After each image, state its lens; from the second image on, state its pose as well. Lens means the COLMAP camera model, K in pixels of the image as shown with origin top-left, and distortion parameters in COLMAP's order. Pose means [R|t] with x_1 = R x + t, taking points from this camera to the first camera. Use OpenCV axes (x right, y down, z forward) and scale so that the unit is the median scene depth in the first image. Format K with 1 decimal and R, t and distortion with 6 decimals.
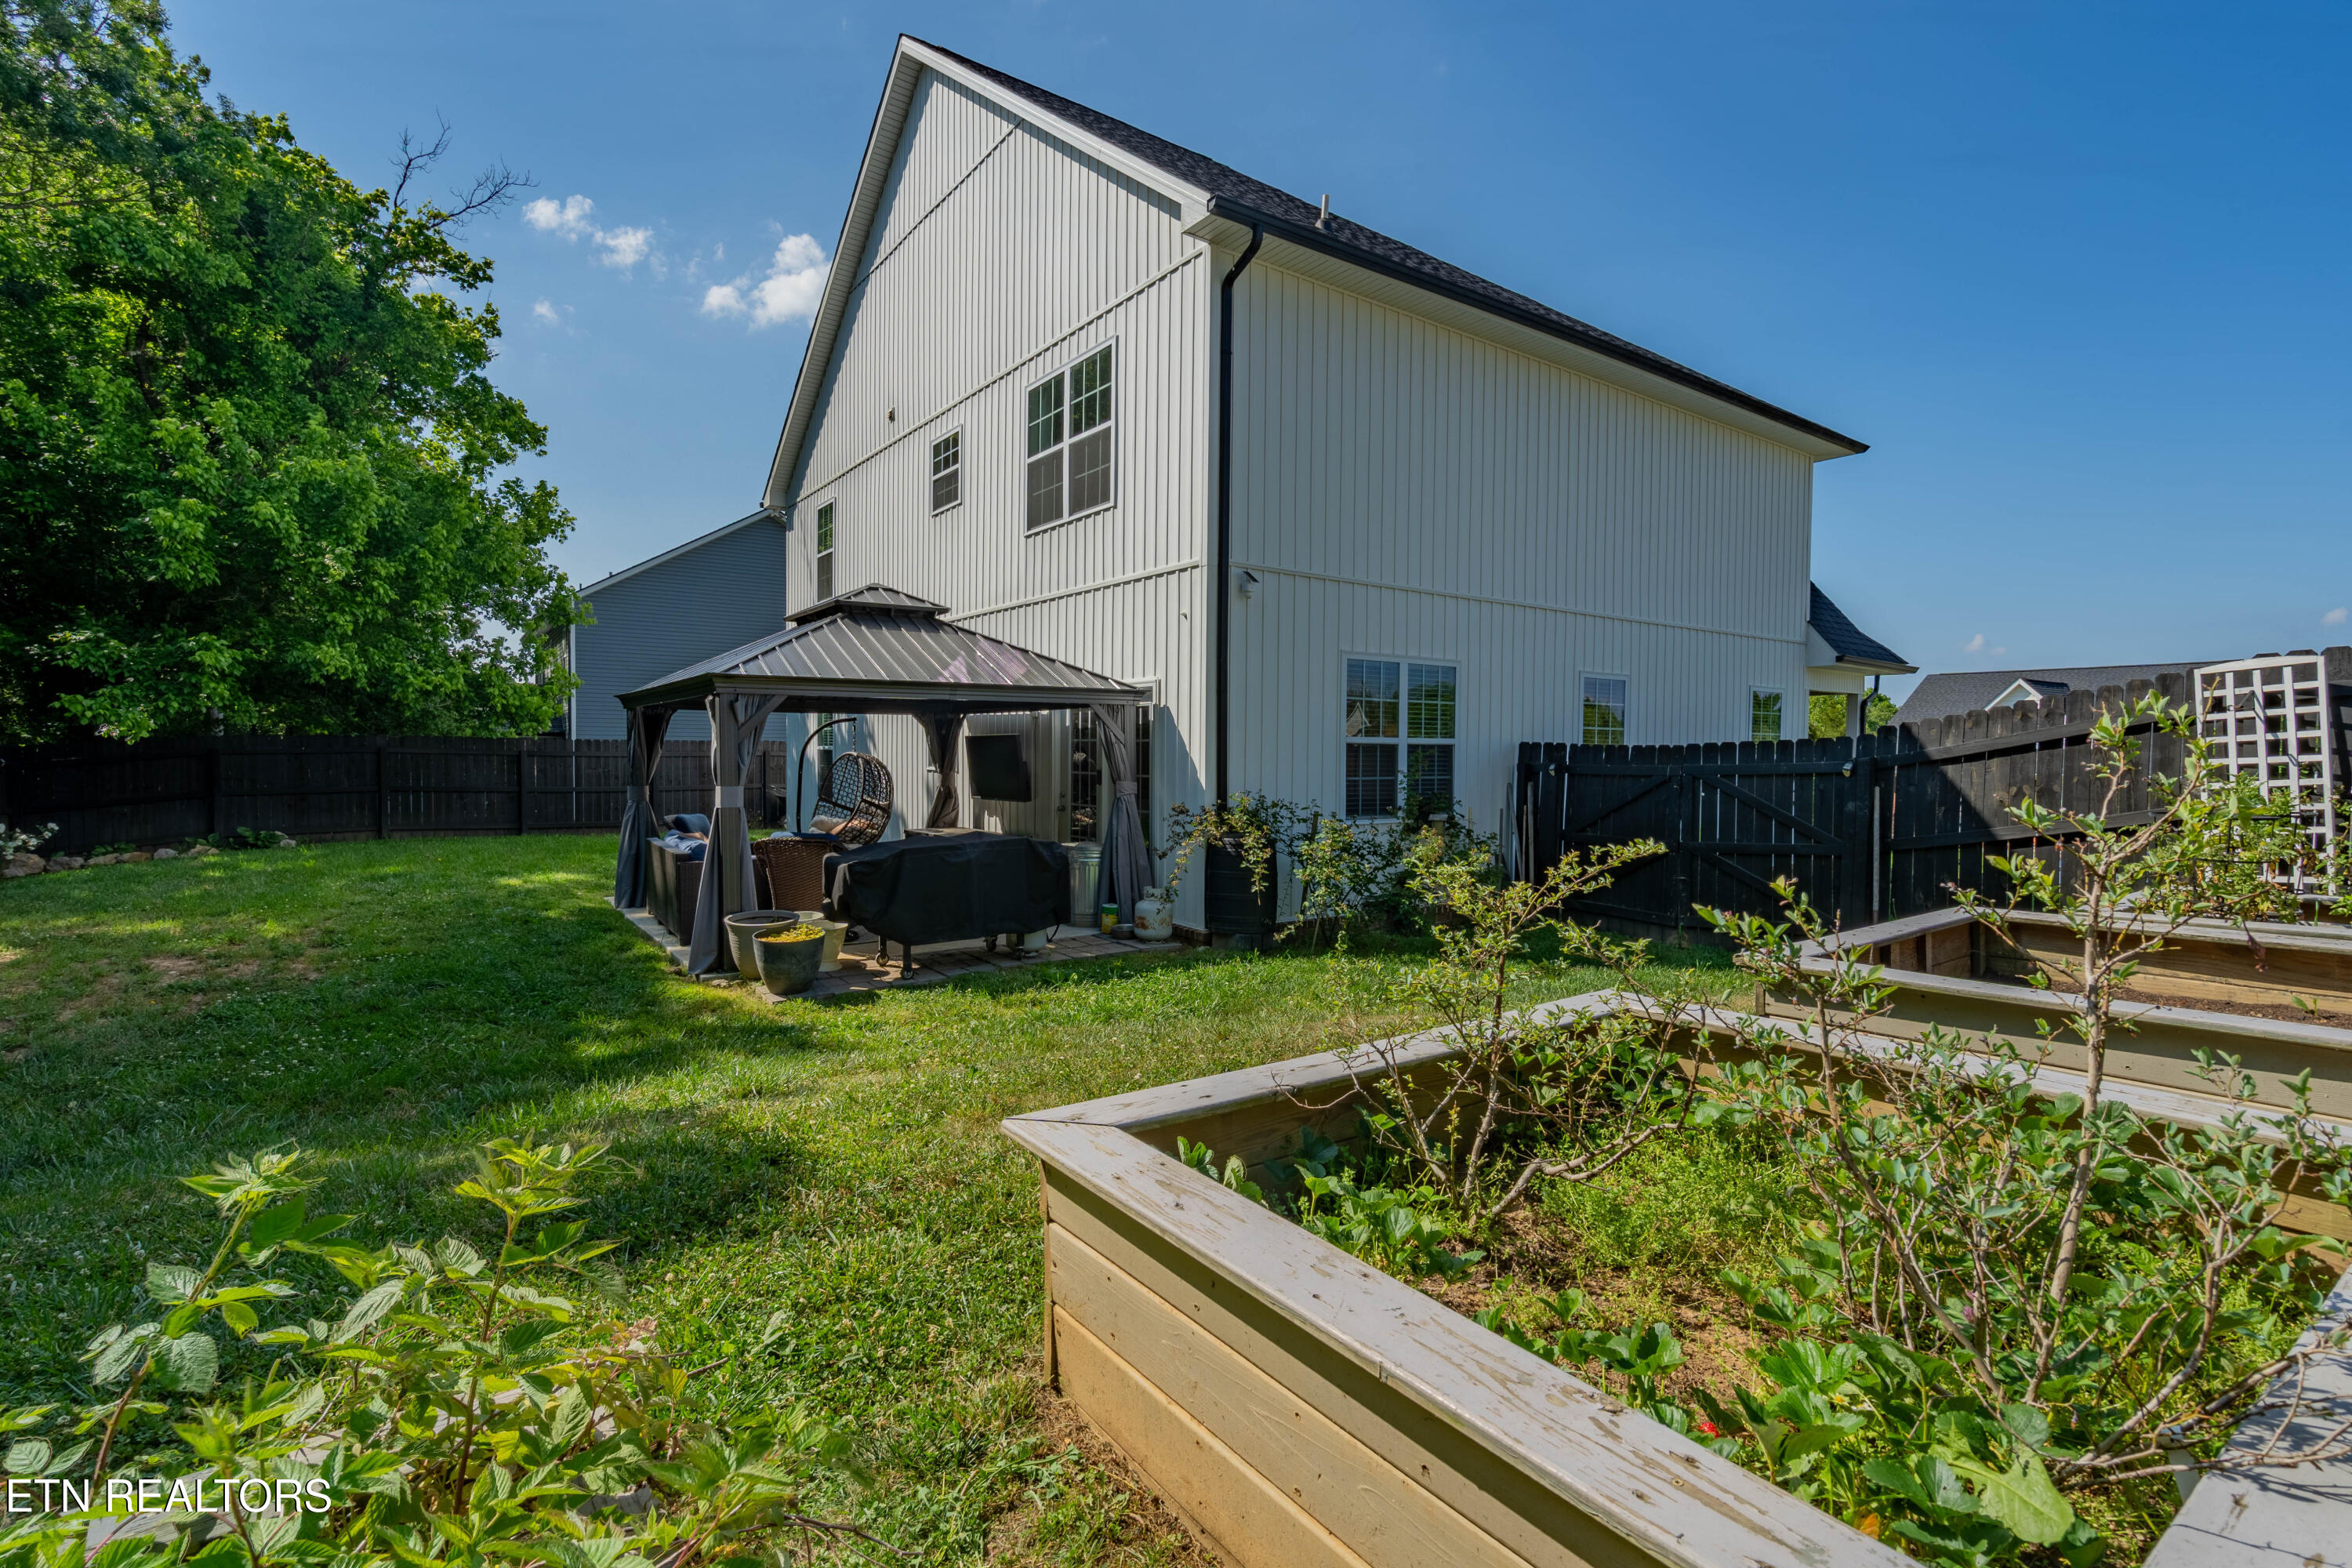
lens RADIAL K [[1094.2, 0, 1172.9], [0, 1094.2, 766.9], [0, 0, 1]] dist [-0.020027, 0.000016]
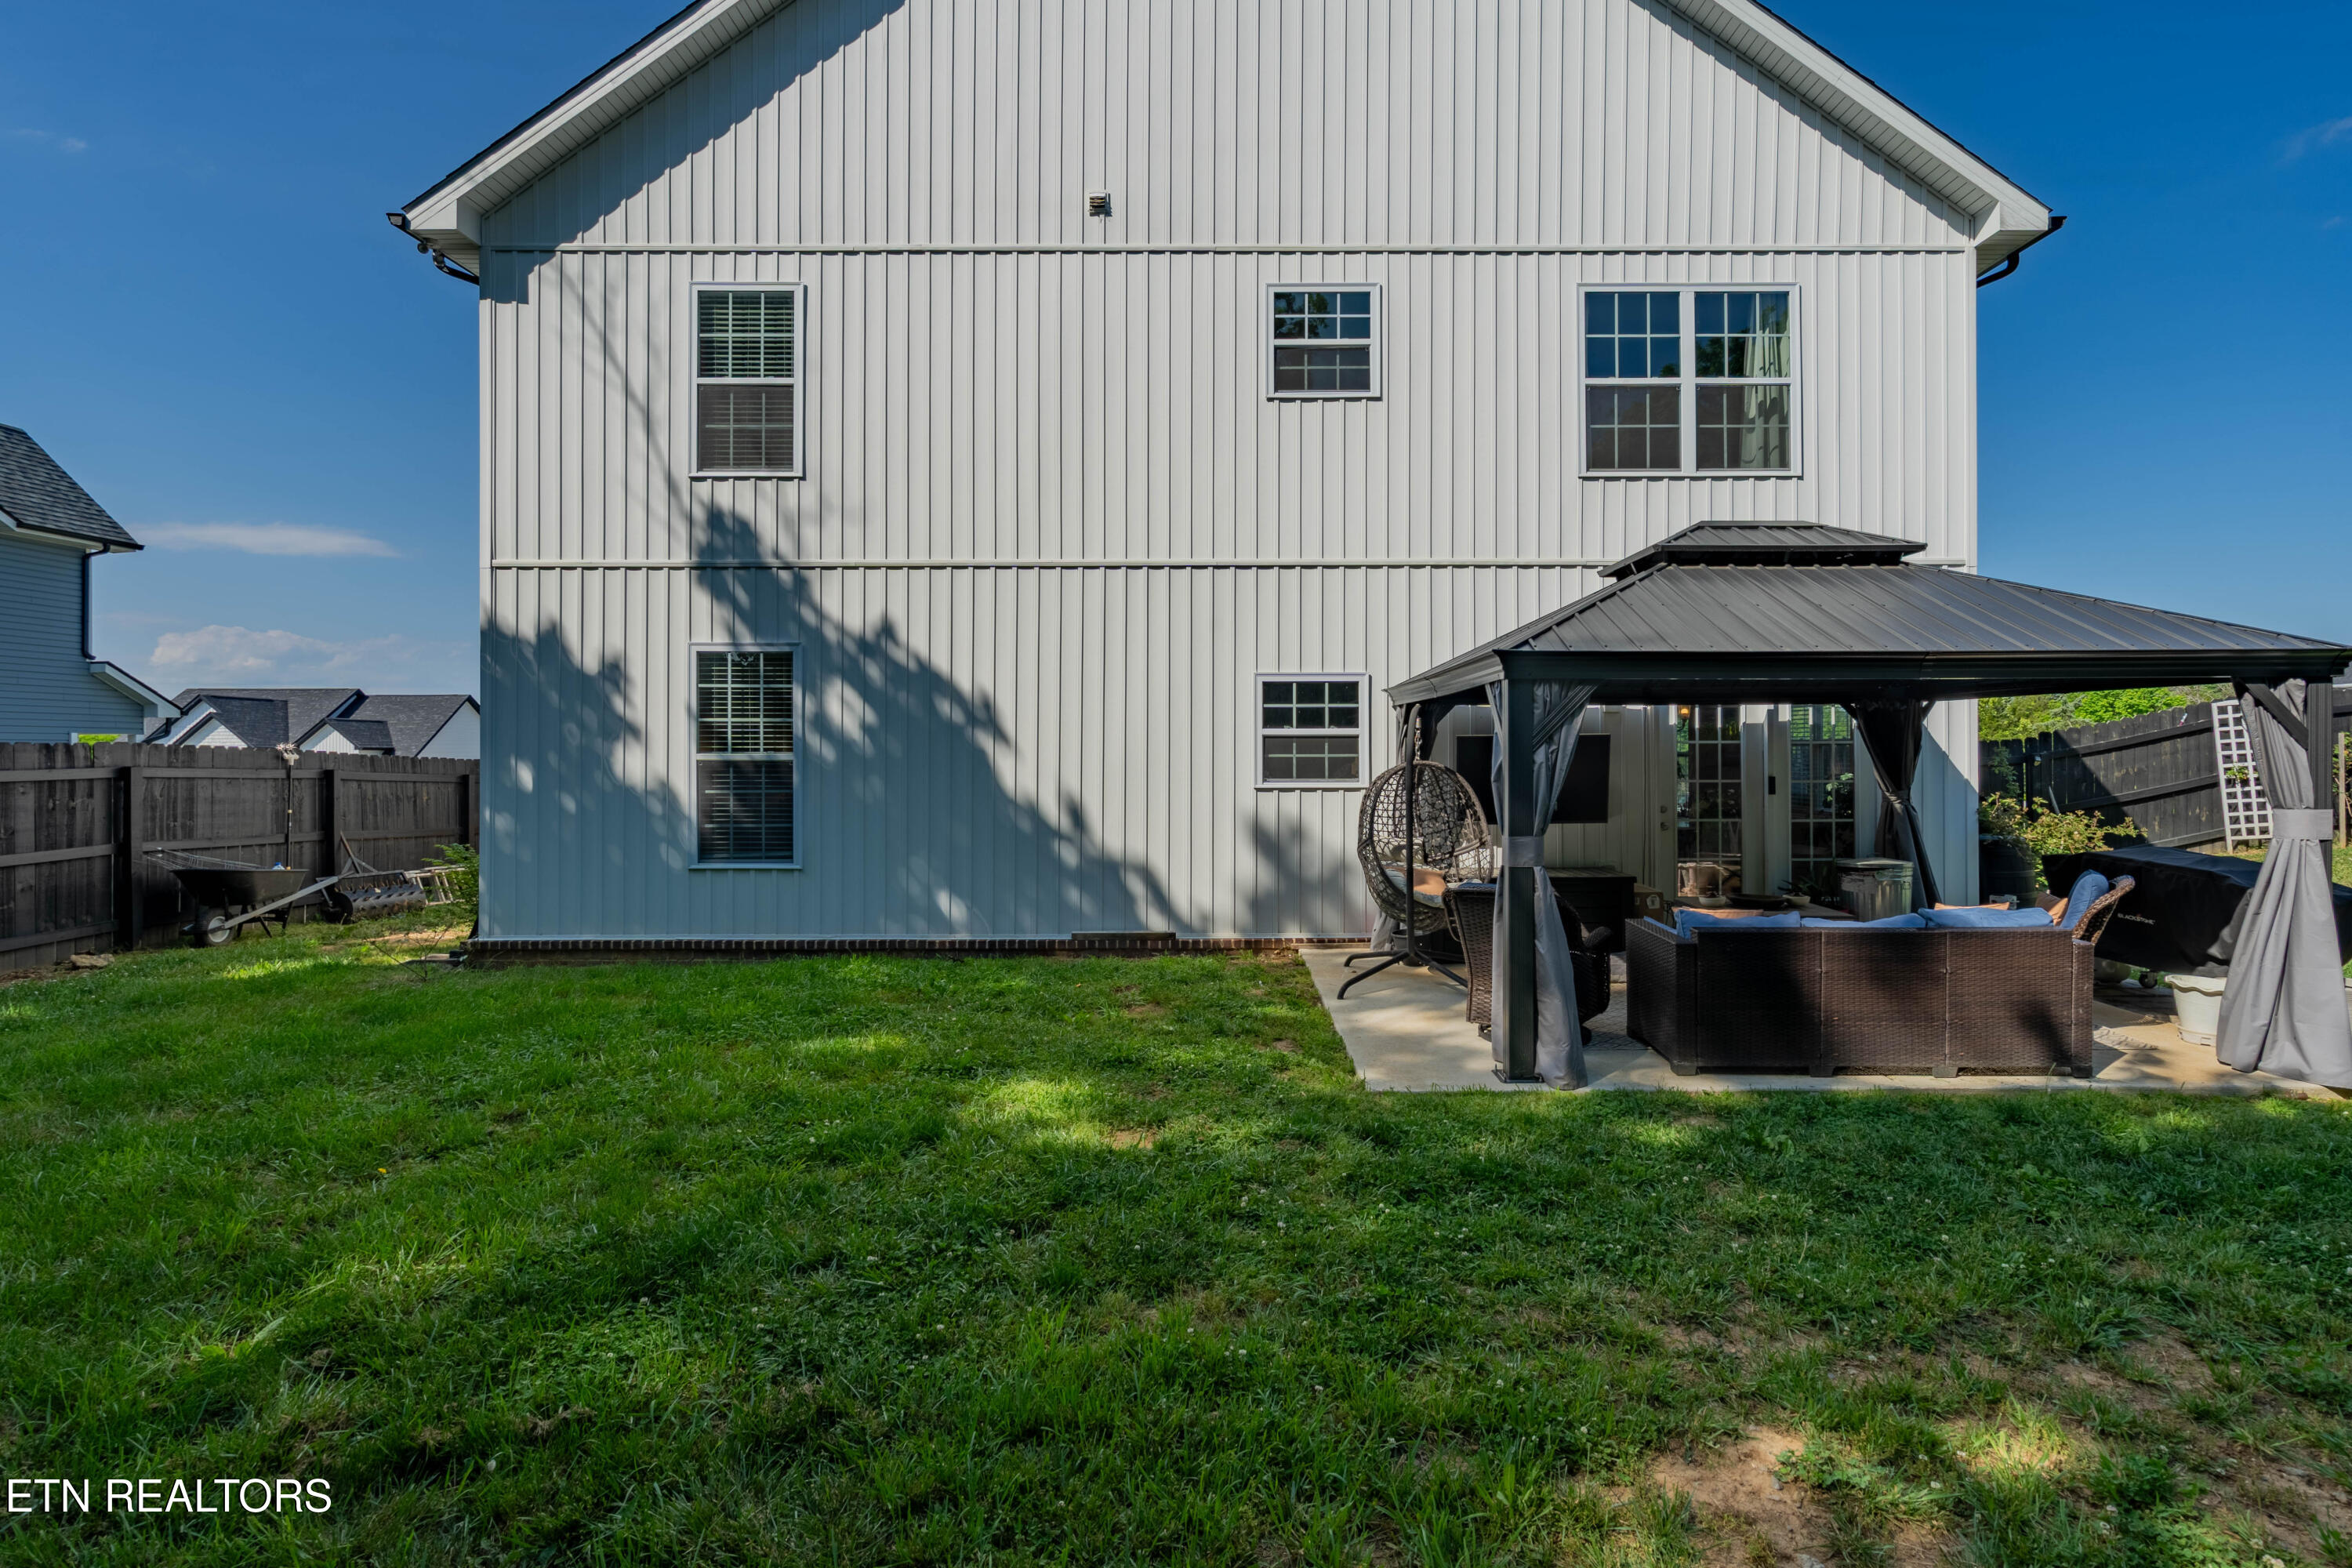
lens RADIAL K [[1094.2, 0, 1172.9], [0, 1094.2, 766.9], [0, 0, 1]] dist [-0.020027, 0.000016]
pose [[0.580578, -0.018734, 0.813989, -0.980511], [0.023018, 0.999713, 0.006591, -0.021094], [-0.813879, 0.014909, 0.580843, 0.839011]]
